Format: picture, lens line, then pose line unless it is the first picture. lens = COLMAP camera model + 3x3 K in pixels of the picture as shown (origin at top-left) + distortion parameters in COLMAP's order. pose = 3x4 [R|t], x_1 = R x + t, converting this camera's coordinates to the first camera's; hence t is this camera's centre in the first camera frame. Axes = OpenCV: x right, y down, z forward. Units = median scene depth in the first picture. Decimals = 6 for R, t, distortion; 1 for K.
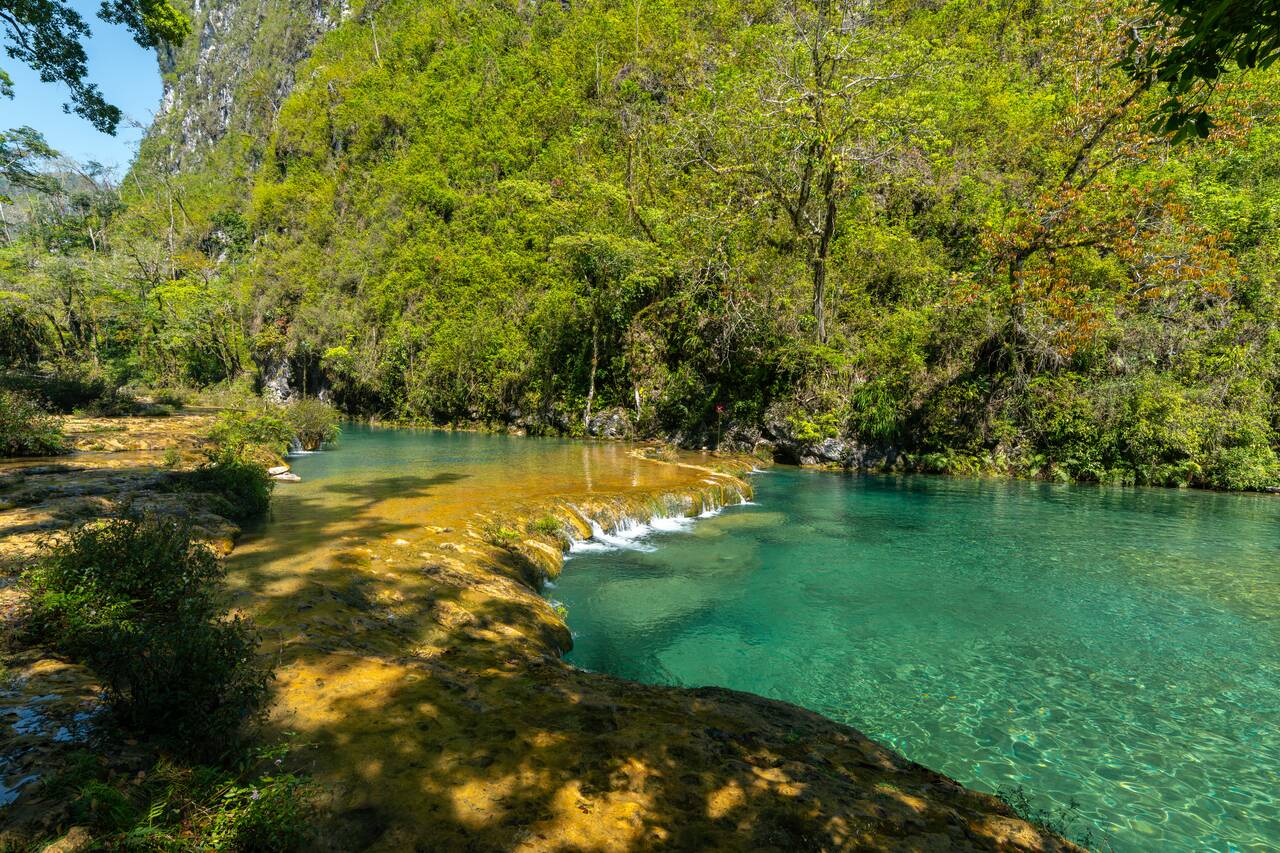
lens RADIAL K [[577.2, 0, 642.8], [0, 577.2, 424.3], [0, 0, 1]] dist [-0.008387, 0.000192]
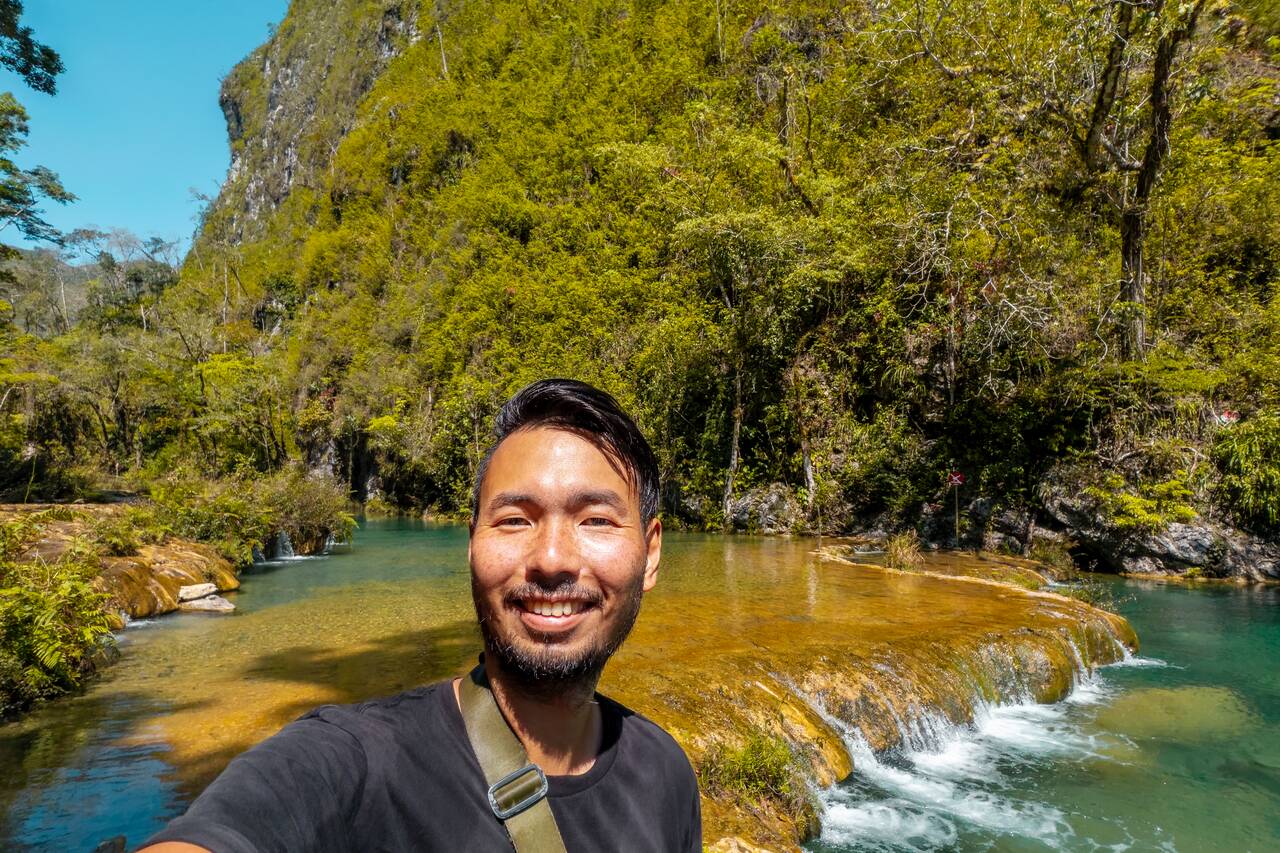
lens RADIAL K [[732.1, 0, 636.8], [0, 732.1, 428.0], [0, 0, 1]] dist [-0.004411, -0.000636]
pose [[0.983069, -0.040375, -0.178734, -0.042656], [0.017535, 0.991675, -0.127568, 0.009314], [0.182397, 0.122274, 0.975592, 0.153221]]
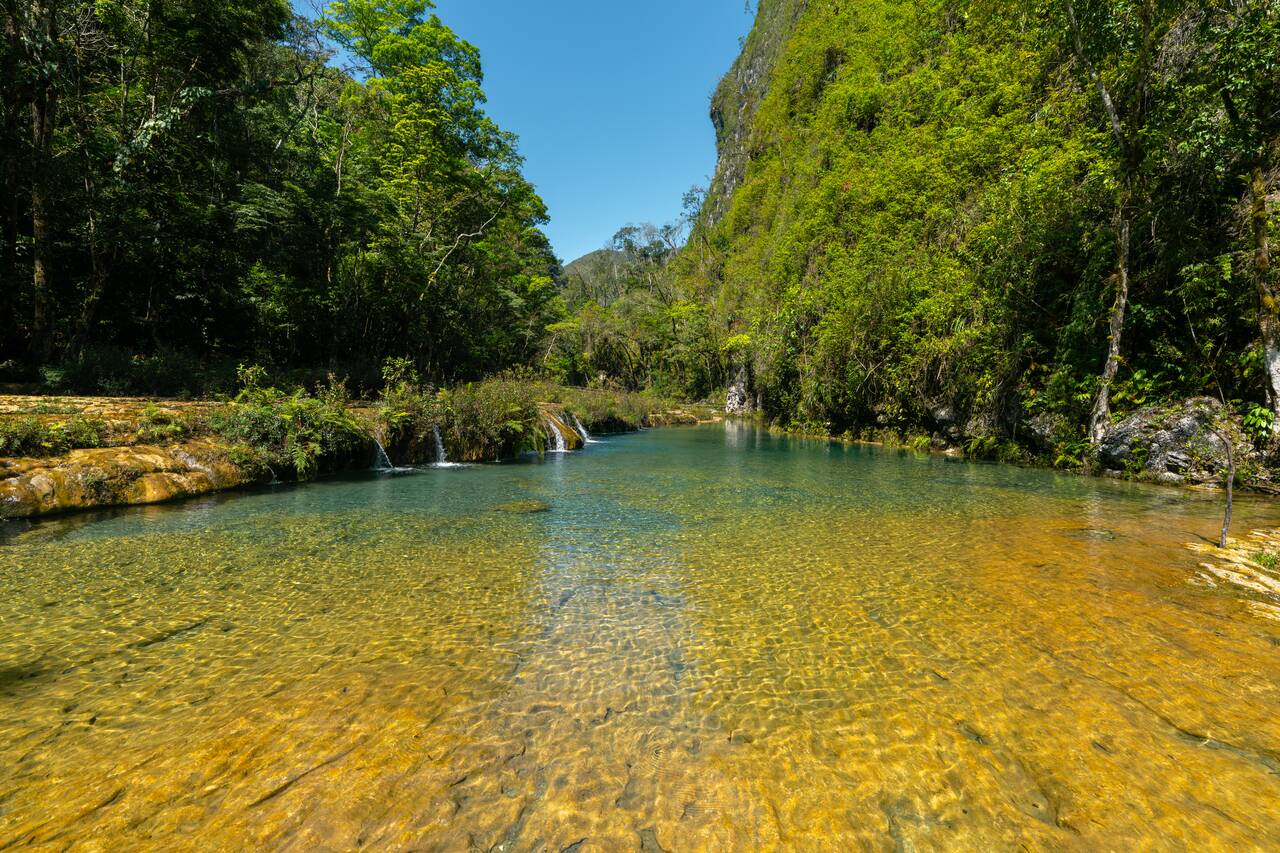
lens RADIAL K [[577.2, 0, 642.8], [0, 577.2, 424.3], [0, 0, 1]] dist [-0.008387, 0.000192]
pose [[0.653323, 0.016519, -0.756899, 0.002261], [-0.032099, 0.999467, -0.005893, 0.001700], [0.756399, 0.028146, 0.653505, 0.425289]]
